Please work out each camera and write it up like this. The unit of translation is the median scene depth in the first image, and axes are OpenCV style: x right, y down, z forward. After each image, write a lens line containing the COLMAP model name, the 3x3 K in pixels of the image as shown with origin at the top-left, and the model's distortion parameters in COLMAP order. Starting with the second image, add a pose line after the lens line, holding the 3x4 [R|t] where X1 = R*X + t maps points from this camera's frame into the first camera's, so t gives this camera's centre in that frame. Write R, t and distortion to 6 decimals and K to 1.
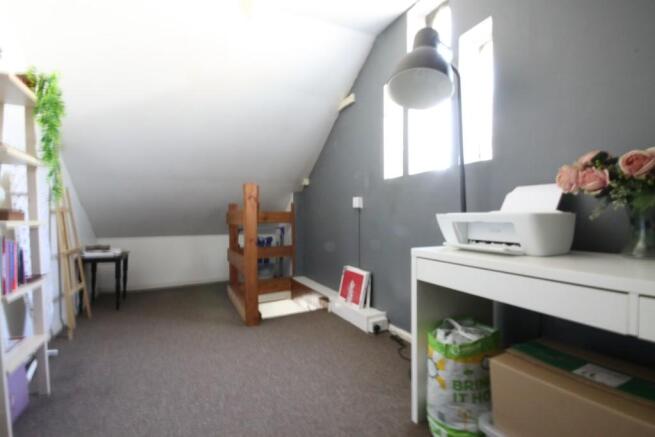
lens RADIAL K [[301.3, 0, 325.9], [0, 301.3, 221.9], [0, 0, 1]] dist [-0.011375, -0.000252]
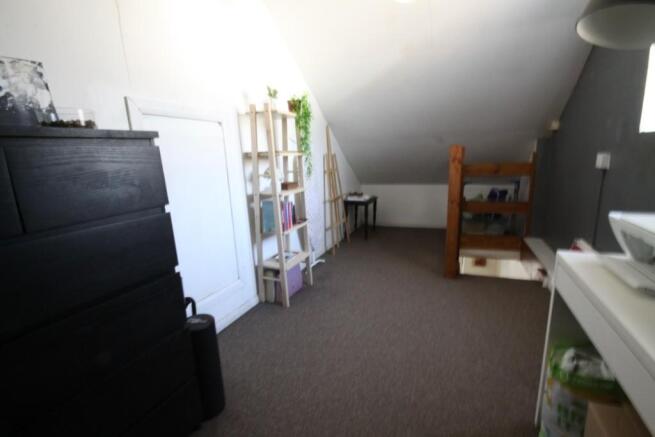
lens RADIAL K [[301.3, 0, 325.9], [0, 301.3, 221.9], [0, 0, 1]] dist [-0.011375, -0.000252]
pose [[0.650358, 0.140189, -0.746580, 0.227196], [0.028513, 0.977626, 0.208411, -0.088659], [0.759093, -0.156829, 0.631809, -0.009353]]
